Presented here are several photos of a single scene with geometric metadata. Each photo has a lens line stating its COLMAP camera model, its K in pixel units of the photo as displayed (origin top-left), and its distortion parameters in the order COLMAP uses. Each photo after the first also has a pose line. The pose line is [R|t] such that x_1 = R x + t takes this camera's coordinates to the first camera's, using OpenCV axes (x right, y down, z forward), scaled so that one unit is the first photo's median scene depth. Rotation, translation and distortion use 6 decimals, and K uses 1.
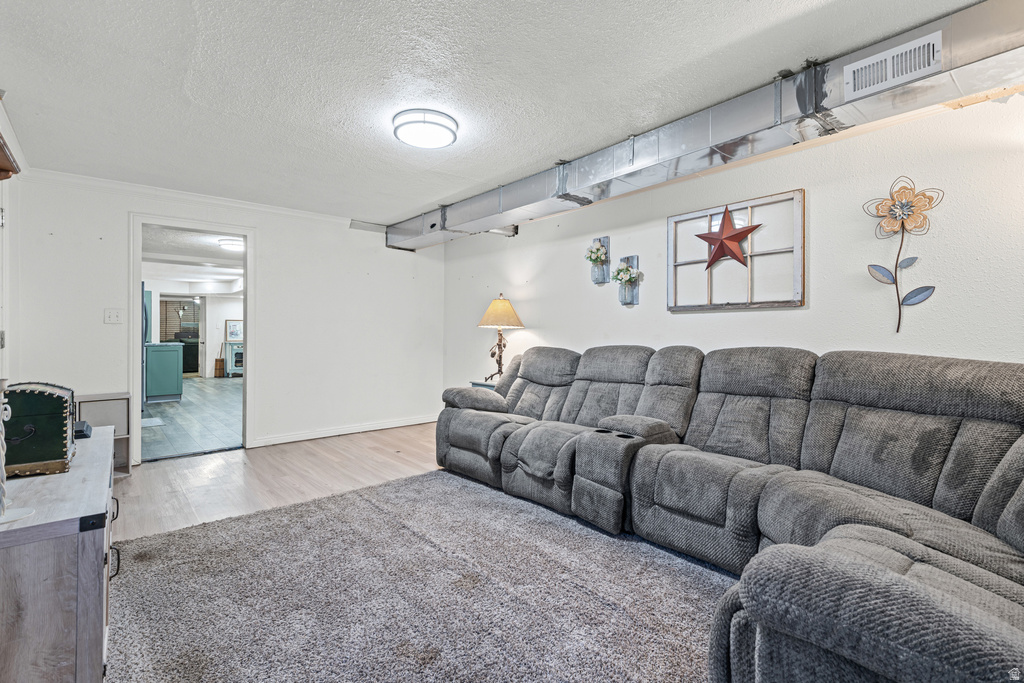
lens RADIAL K [[460.6, 0, 512.2], [0, 460.6, 335.7], [0, 0, 1]] dist [0.001576, -0.000030]
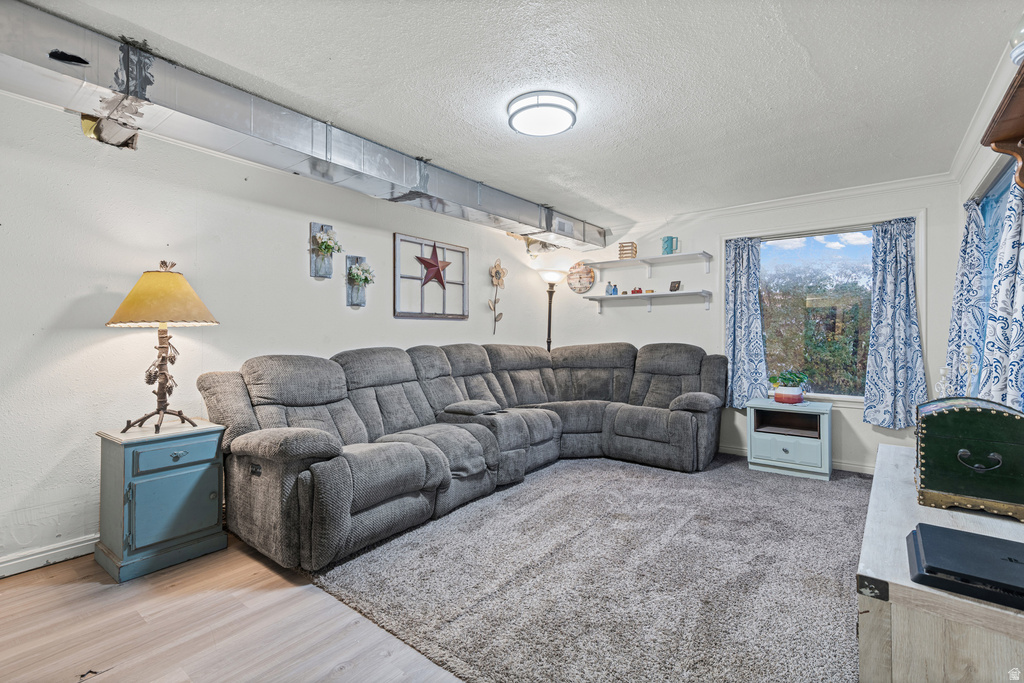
lens RADIAL K [[457.2, 0, 504.6], [0, 457.2, 336.9], [0, 0, 1]] dist [0.012900, -0.000181]
pose [[-0.178444, -0.008583, 0.983913, -0.881633], [0.002335, 0.999955, 0.009147, -0.012455], [-0.983947, 0.003929, -0.178416, 1.011292]]
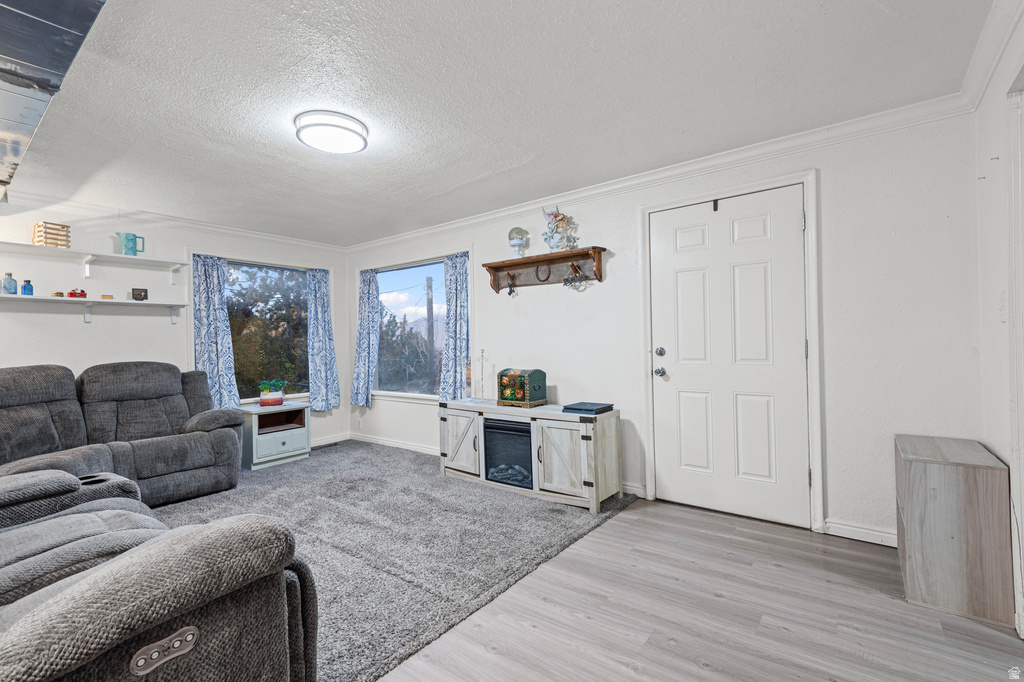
lens RADIAL K [[459.1, 0, 512.0], [0, 459.1, 341.0], [0, 0, 1]] dist [0.013444, -0.000234]
pose [[-0.981244, 0.015827, -0.192121, -0.295689], [0.016352, 0.999866, -0.001145, -0.015123], [0.192077, -0.004265, -0.981371, 1.630481]]
